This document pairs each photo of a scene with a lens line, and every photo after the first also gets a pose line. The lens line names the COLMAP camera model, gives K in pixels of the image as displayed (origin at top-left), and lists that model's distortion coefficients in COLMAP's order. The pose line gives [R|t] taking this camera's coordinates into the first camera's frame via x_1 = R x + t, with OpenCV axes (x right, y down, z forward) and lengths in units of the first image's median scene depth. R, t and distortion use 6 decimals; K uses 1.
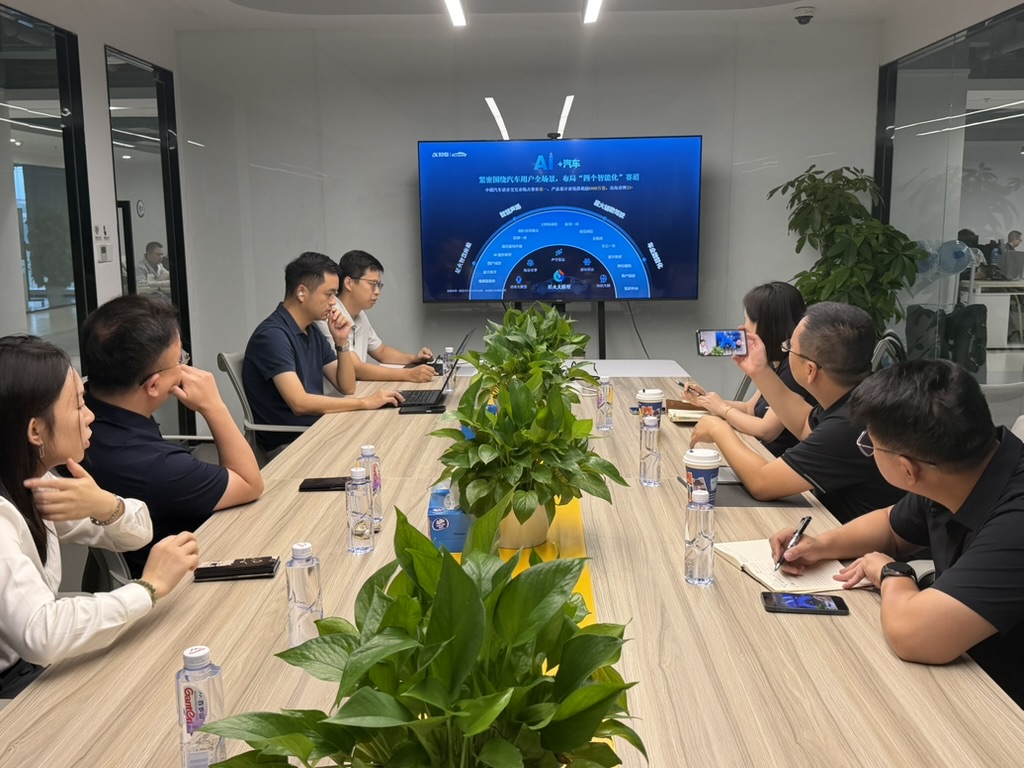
lens RADIAL K [[1035.5, 0, 512.5], [0, 1035.5, 382.6], [0, 0, 1]] dist [0.099927, 0.000000]
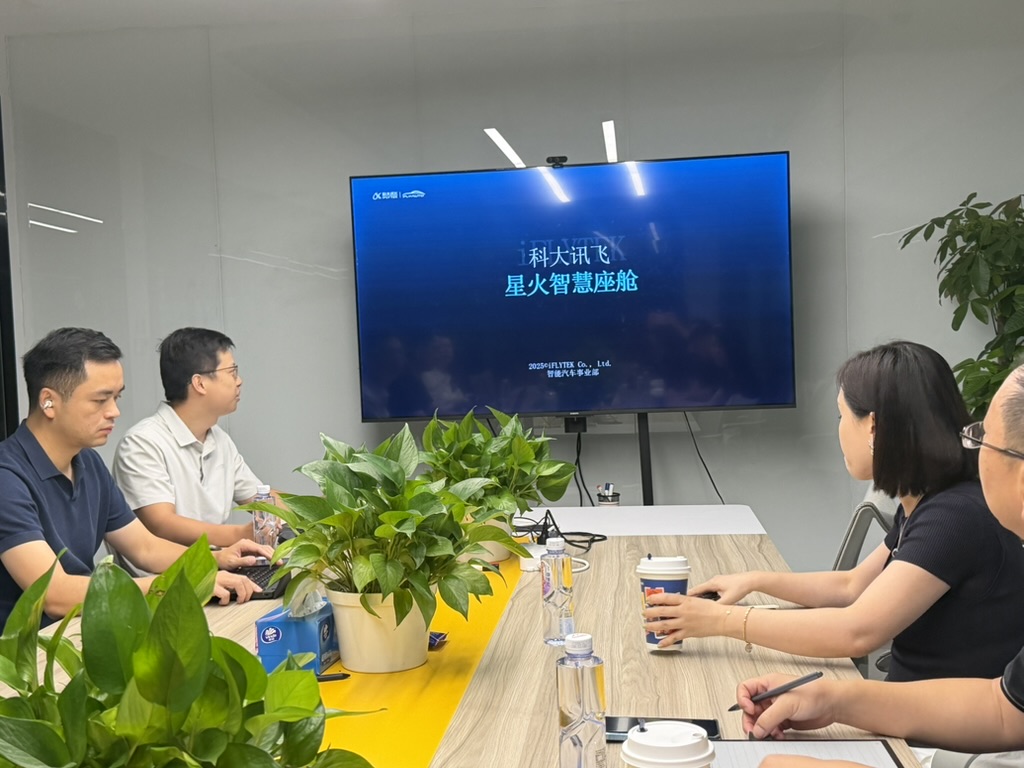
lens RADIAL K [[1332.7, 0, 512.4], [0, 1332.7, 386.0], [0, 0, 1]] dist [0.106425, 0.000000]
pose [[0.997085, -0.026895, -0.071395, 0.065658], [0.018625, 0.993299, -0.114064, -0.003415], [0.073984, 0.112402, 0.990905, 0.185031]]
